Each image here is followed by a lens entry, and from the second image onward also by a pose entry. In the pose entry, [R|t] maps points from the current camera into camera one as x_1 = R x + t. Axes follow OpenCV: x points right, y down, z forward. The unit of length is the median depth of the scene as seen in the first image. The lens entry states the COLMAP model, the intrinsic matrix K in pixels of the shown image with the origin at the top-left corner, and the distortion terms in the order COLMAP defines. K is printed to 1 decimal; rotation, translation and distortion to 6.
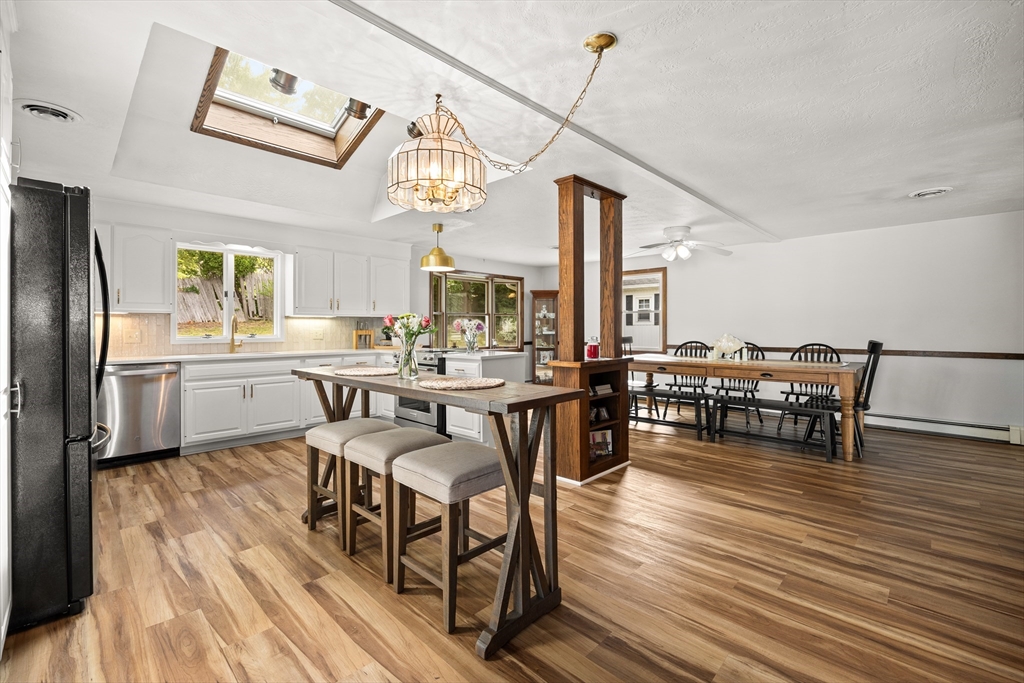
lens RADIAL K [[474.6, 0, 513.3], [0, 474.6, 329.5], [0, 0, 1]] dist [-0.000486, -0.000018]
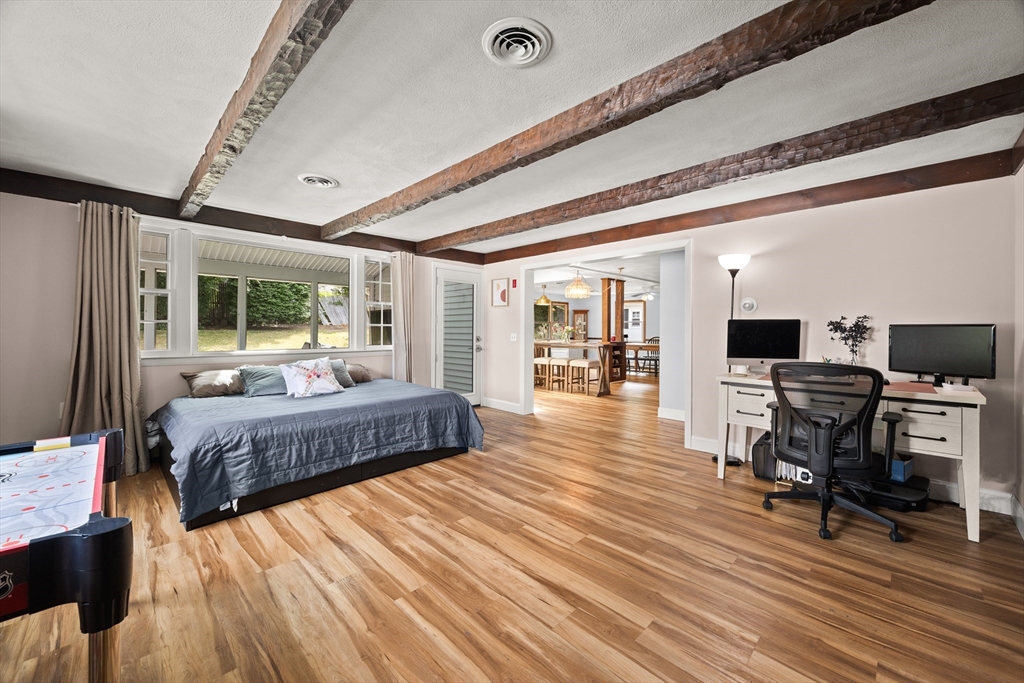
lens RADIAL K [[393.1, 0, 506.6], [0, 393.1, 331.9], [0, 0, 1]] dist [-0.000314, -0.000035]
pose [[0.998421, 0.006551, -0.055797, -0.218398], [-0.006340, 0.999972, 0.003954, 0.001199], [0.055821, -0.003594, 0.998434, -0.881755]]
